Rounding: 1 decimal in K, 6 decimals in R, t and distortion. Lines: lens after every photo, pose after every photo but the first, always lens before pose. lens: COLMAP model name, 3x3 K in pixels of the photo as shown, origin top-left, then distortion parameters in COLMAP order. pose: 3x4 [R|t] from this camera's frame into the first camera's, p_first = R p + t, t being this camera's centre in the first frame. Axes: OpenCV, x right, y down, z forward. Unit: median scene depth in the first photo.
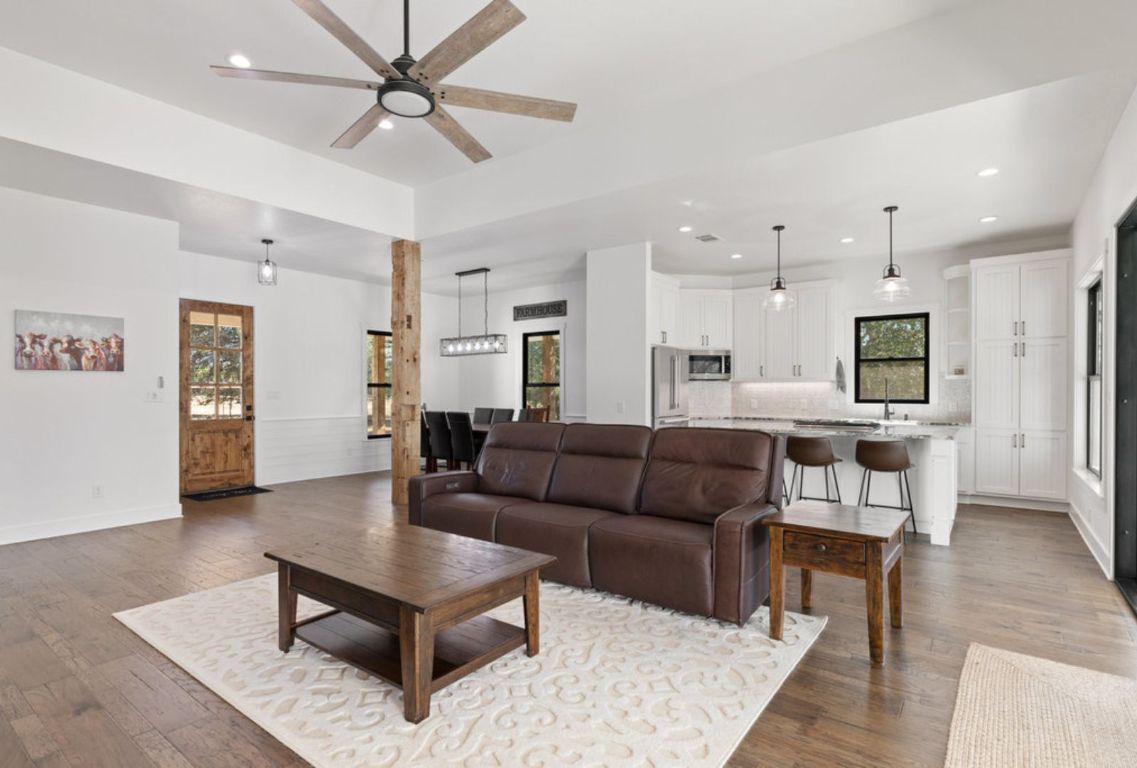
lens RADIAL K [[559.3, 0, 551.1], [0, 559.3, 390.6], [0, 0, 1]] dist [-0.001542, 0.000003]
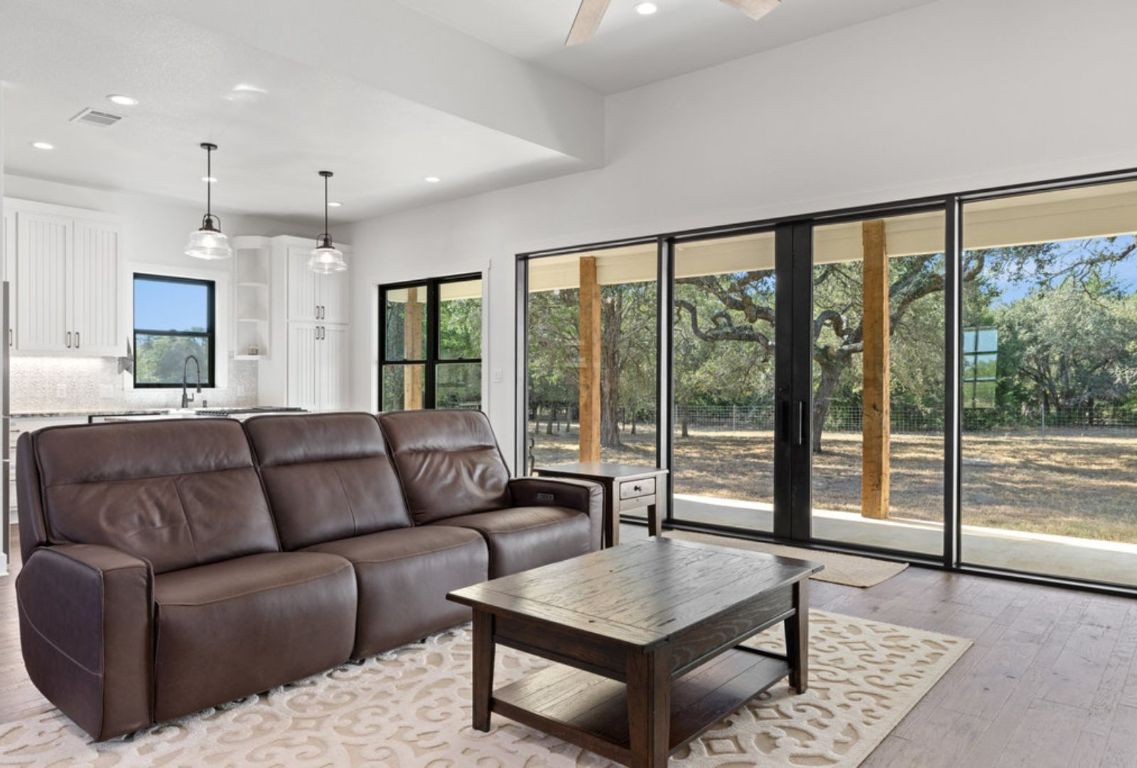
lens RADIAL K [[788.7, 0, 568.5], [0, 788.7, 384.0], [0, 0, 1]] dist [0.000141, -0.001771]
pose [[0.031229, -0.003554, 0.999506, -0.807532], [-0.003132, 0.999988, 0.003654, 0.018491], [-0.999507, -0.003245, 0.031217, 0.663222]]
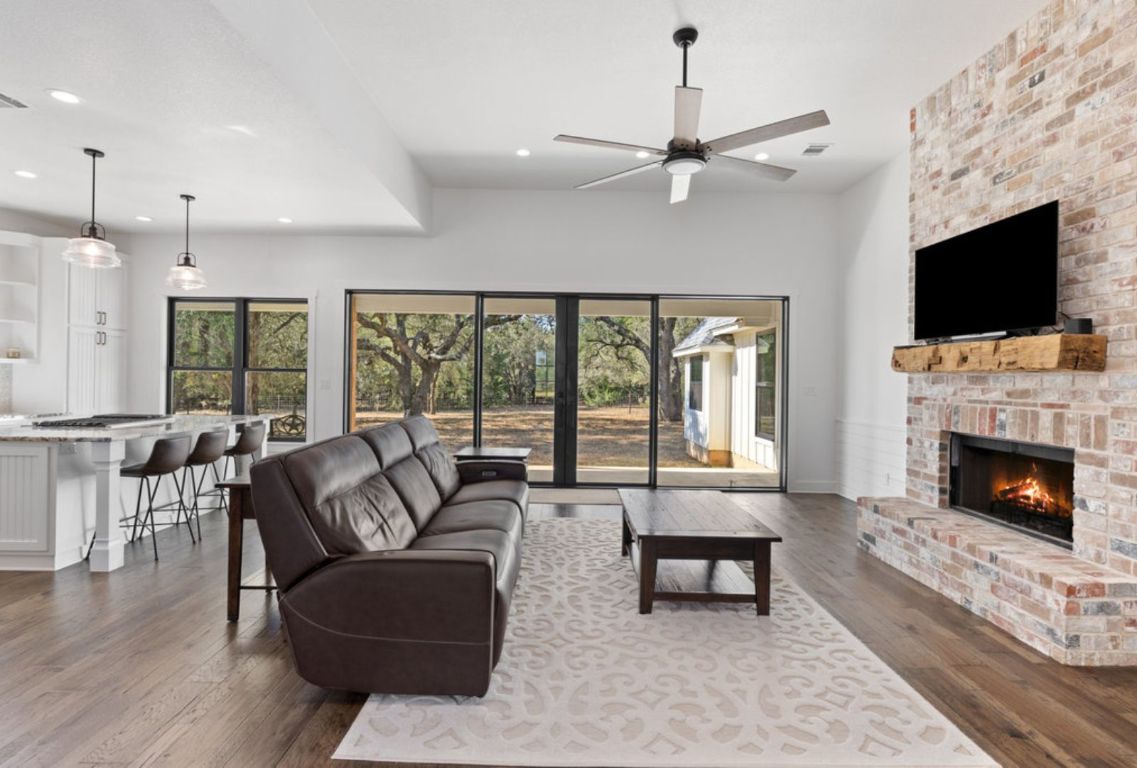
lens RADIAL K [[550.2, 0, 568.5], [0, 550.2, 384.0], [0, 0, 1]] dist [-0.004220, -0.001130]
pose [[-0.621015, -0.017813, 0.783596, -0.694021], [-0.015395, 0.999826, 0.010528, -0.016128], [-0.783647, -0.005526, -0.621181, 1.273129]]
